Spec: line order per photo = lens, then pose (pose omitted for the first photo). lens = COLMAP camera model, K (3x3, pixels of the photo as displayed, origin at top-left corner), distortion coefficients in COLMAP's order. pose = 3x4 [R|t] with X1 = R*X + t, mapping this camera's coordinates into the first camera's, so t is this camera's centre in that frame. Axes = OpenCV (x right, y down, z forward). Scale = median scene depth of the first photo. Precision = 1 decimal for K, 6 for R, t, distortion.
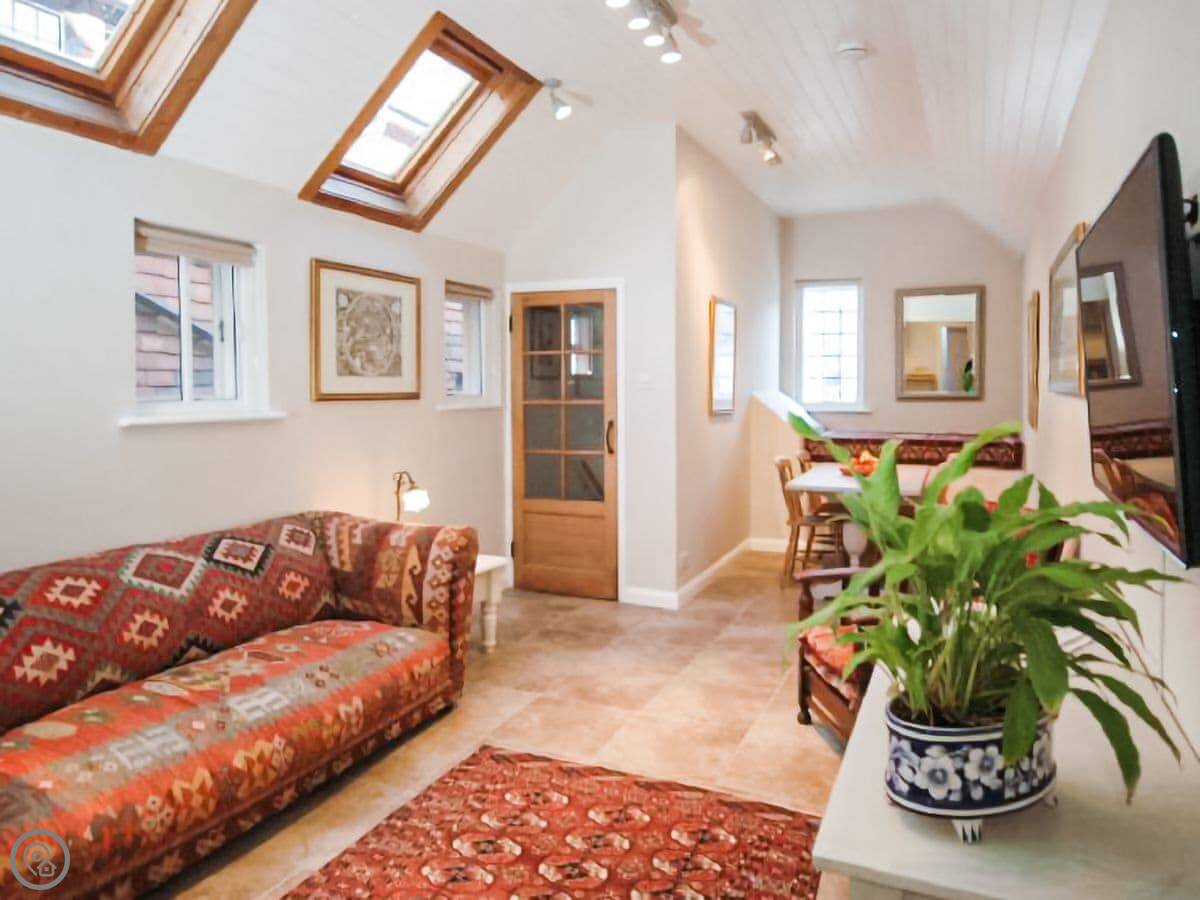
lens RADIAL K [[821.5, 0, 600.0], [0, 821.5, 450.0], [0, 0, 1]] dist [0.000758, 0.000707]
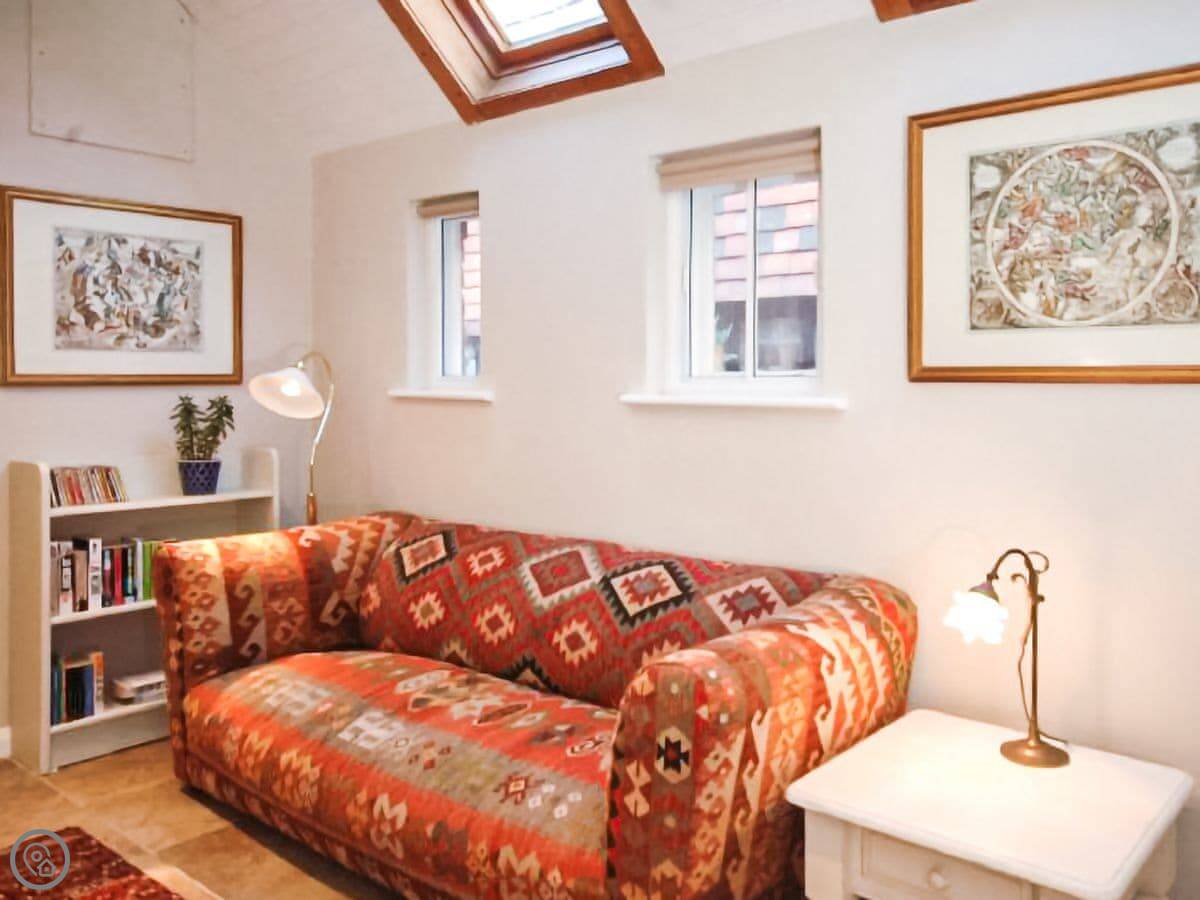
lens RADIAL K [[990.6, 0, 691.6], [0, 990.6, 399.7], [0, 0, 1]] dist [0.008544, 0.011720]
pose [[-0.250557, 0.017458, -0.967944, 0.408681], [-0.077788, 0.996241, 0.038104, -0.078666], [0.964971, 0.084842, -0.248258, 1.321661]]
